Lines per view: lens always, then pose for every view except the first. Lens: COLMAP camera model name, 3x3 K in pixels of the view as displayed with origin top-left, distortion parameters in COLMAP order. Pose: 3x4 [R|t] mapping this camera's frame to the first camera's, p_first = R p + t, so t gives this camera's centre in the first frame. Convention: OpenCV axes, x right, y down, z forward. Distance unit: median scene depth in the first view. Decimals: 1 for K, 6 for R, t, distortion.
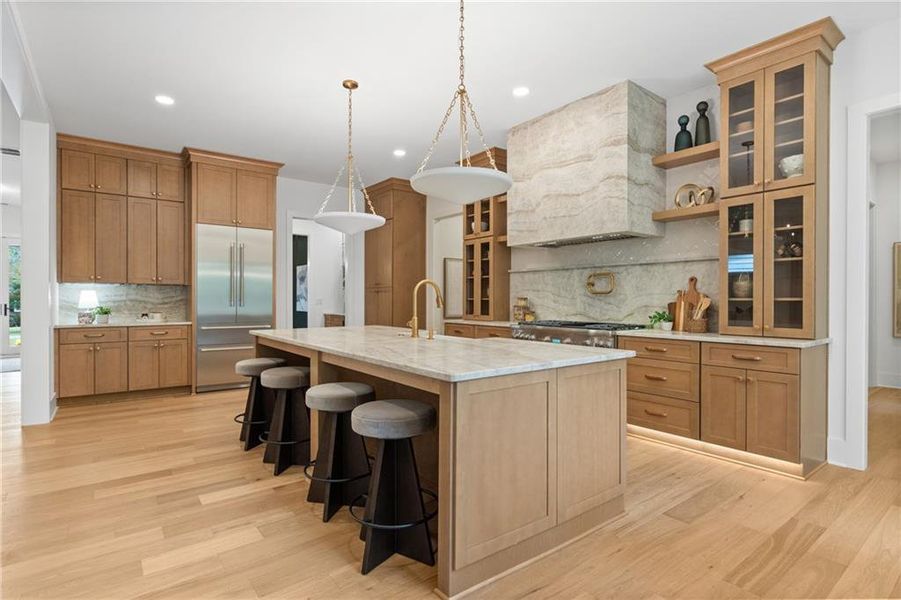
lens RADIAL K [[453.1, 0, 448.1], [0, 453.1, 302.2], [0, 0, 1]] dist [-0.002486, -0.001262]
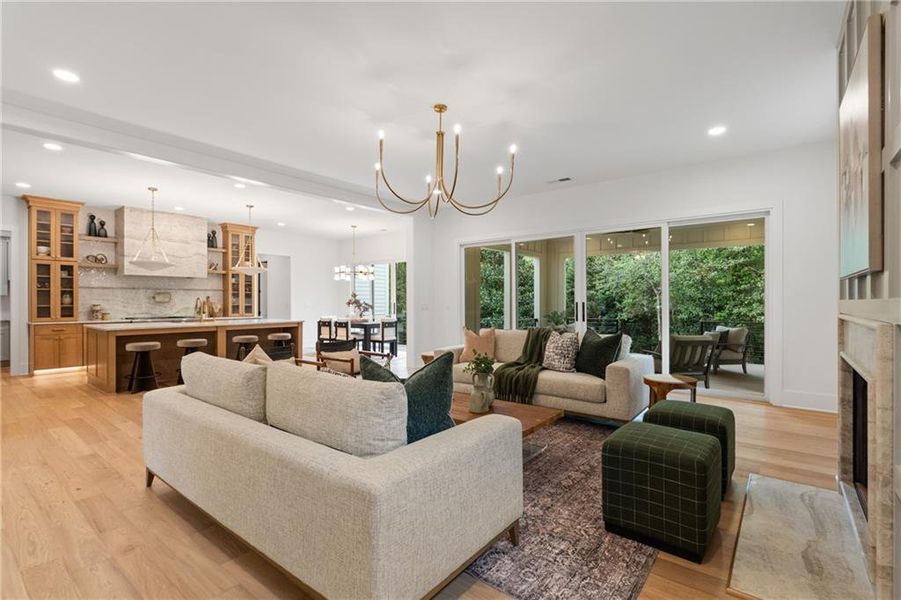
lens RADIAL K [[431.5, 0, 454.6], [0, 431.5, 303.7], [0, 0, 1]] dist [0.000257, 0.002251]
pose [[-0.235155, -0.004822, 0.971946, -1.729076], [0.007095, 0.999953, 0.006678, -0.015279], [-0.971932, 0.008466, -0.235110, 0.175799]]
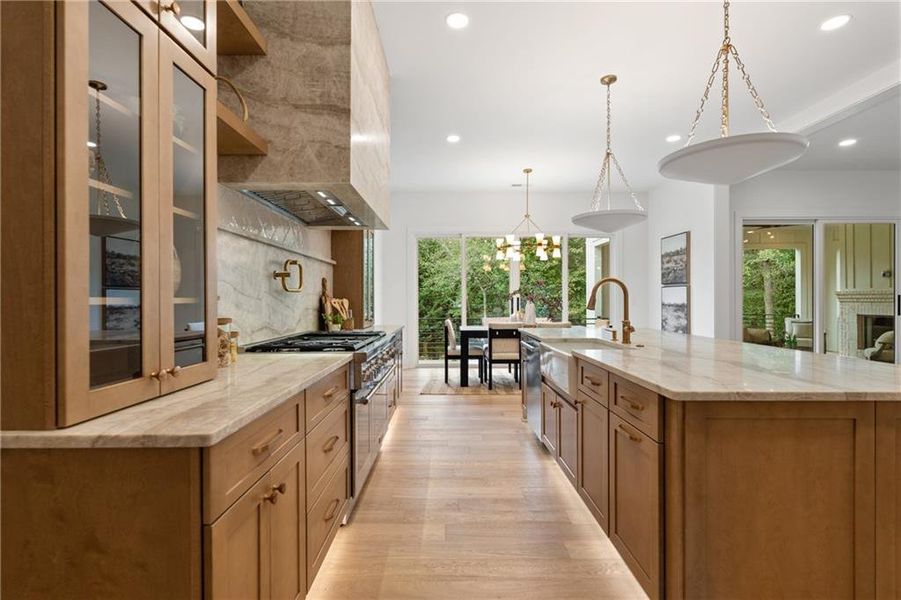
lens RADIAL K [[431.5, 0, 448.6], [0, 431.5, 299.0], [0, 0, 1]] dist [0.000257, 0.002251]
pose [[-0.798299, 0.001784, 0.602259, -0.206792], [0.005444, 0.999976, 0.004254, -0.009235], [-0.602237, 0.006675, -0.798290, 1.278849]]
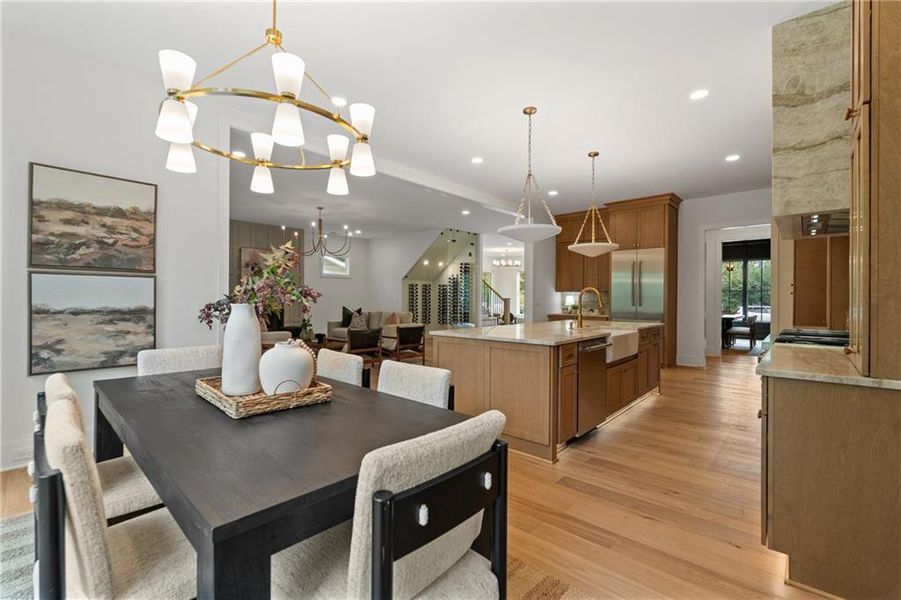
lens RADIAL K [[392.4, 0, 446.1], [0, 392.4, 298.1], [0, 0, 1]] dist [-0.003308, -0.000330]
pose [[0.178681, -0.002456, -0.983904, 0.729449], [-0.009834, 0.999942, -0.004282, -0.004898], [0.983858, 0.010441, 0.178647, 0.239828]]
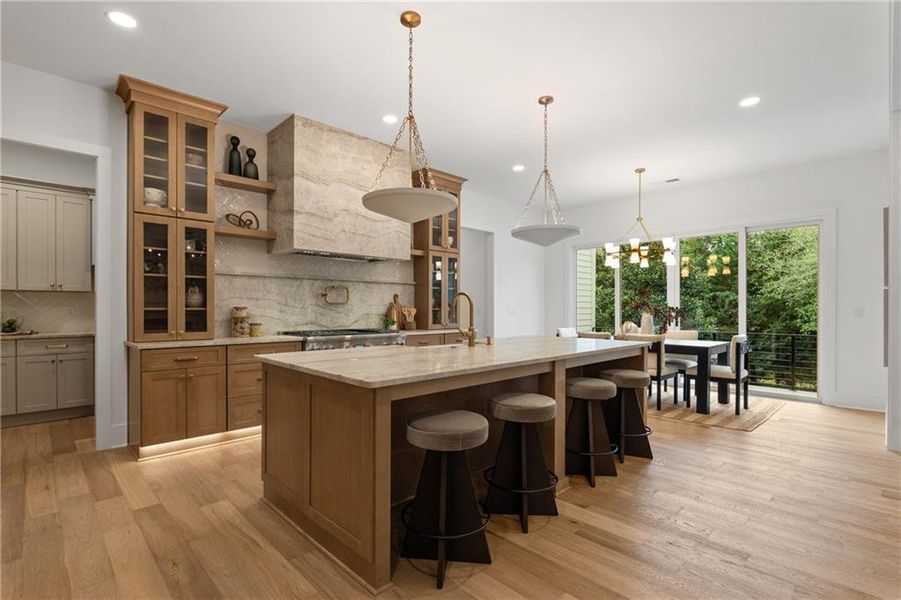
lens RADIAL K [[431.5, 0, 442.0], [0, 431.5, 311.0], [0, 0, 1]] dist [0.000257, 0.002251]
pose [[-0.117130, -0.008435, 0.993081, -0.722396], [0.003682, 0.999953, 0.008928, -0.009484], [-0.993110, 0.004702, -0.117093, 0.811640]]
